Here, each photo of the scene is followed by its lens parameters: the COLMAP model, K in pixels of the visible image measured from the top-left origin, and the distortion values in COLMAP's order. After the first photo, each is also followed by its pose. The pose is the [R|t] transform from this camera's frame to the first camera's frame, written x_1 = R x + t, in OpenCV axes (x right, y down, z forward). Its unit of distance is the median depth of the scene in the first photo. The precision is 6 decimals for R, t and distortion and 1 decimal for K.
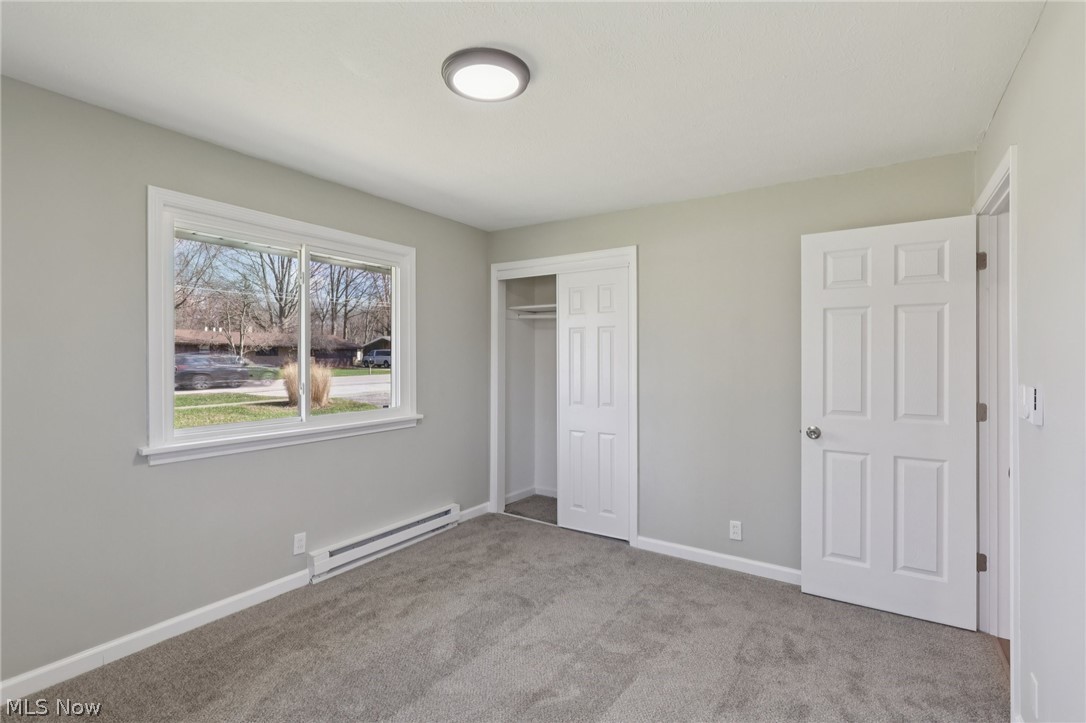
lens RADIAL K [[511.8, 0, 553.6], [0, 511.8, 357.8], [0, 0, 1]] dist [0.000754, 0.001889]
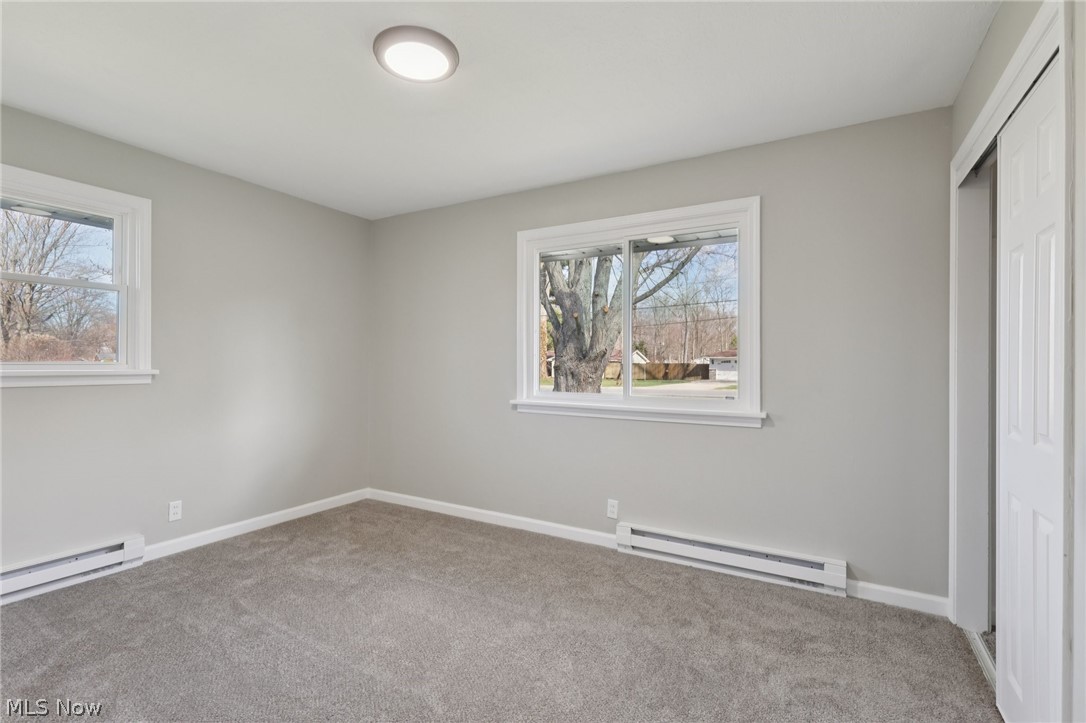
lens RADIAL K [[511.8, 0, 528.3], [0, 511.8, 357.6], [0, 0, 1]] dist [0.000754, 0.001889]
pose [[0.020456, -0.011554, -0.999724, 0.579307], [-0.007722, 0.999902, -0.011714, 0.048877], [0.999761, 0.007959, 0.020365, 0.757597]]
